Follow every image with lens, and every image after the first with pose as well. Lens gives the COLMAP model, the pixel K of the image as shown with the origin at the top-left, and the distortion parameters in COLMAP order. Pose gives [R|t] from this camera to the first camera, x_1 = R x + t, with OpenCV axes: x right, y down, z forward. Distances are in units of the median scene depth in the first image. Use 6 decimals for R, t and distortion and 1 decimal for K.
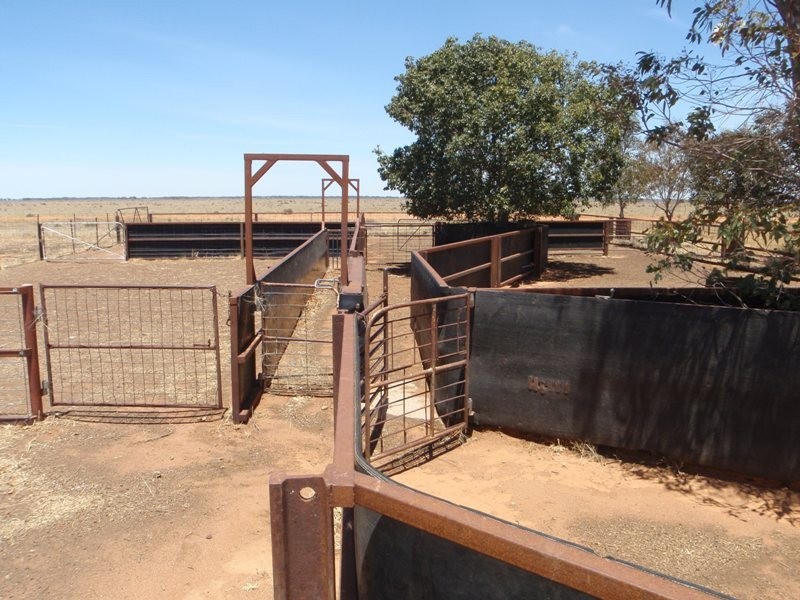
lens RADIAL K [[684.3, 0, 400.0], [0, 684.3, 300.0], [0, 0, 1]] dist [-0.059010, 0.008102]
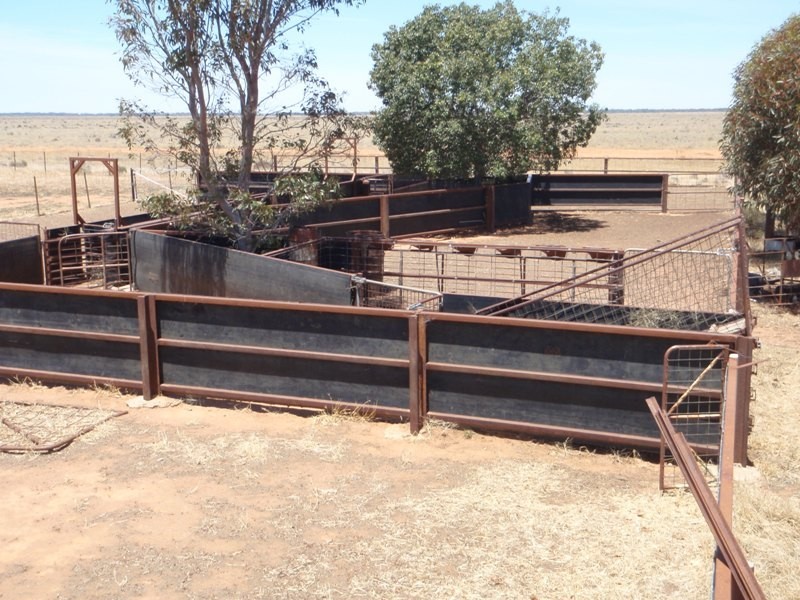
lens RADIAL K [[944.4, 0, 400.0], [0, 944.4, 300.0], [0, 0, 1]] dist [0.021511, 0.014245]
pose [[0.934643, 0.061985, -0.350142, 1.609931], [-0.046641, 0.997552, 0.052093, 0.008432], [0.352514, -0.032357, 0.935247, -1.200278]]
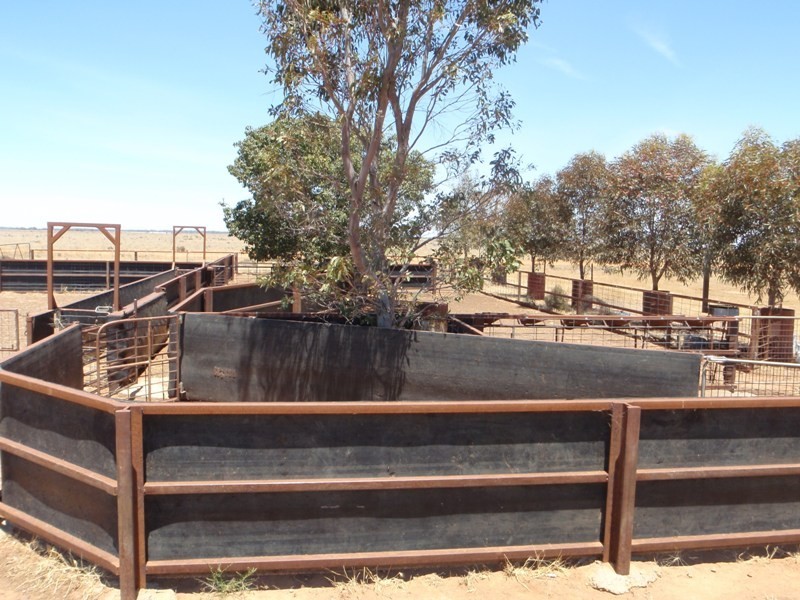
lens RADIAL K [[684.3, 0, 400.0], [0, 684.3, 300.0], [0, 0, 1]] dist [-0.059010, 0.008102]
pose [[0.991780, 0.010401, 0.127533, 0.348561], [-0.003323, 0.998448, -0.055585, 0.035313], [-0.127914, 0.054704, 0.990275, -0.546072]]
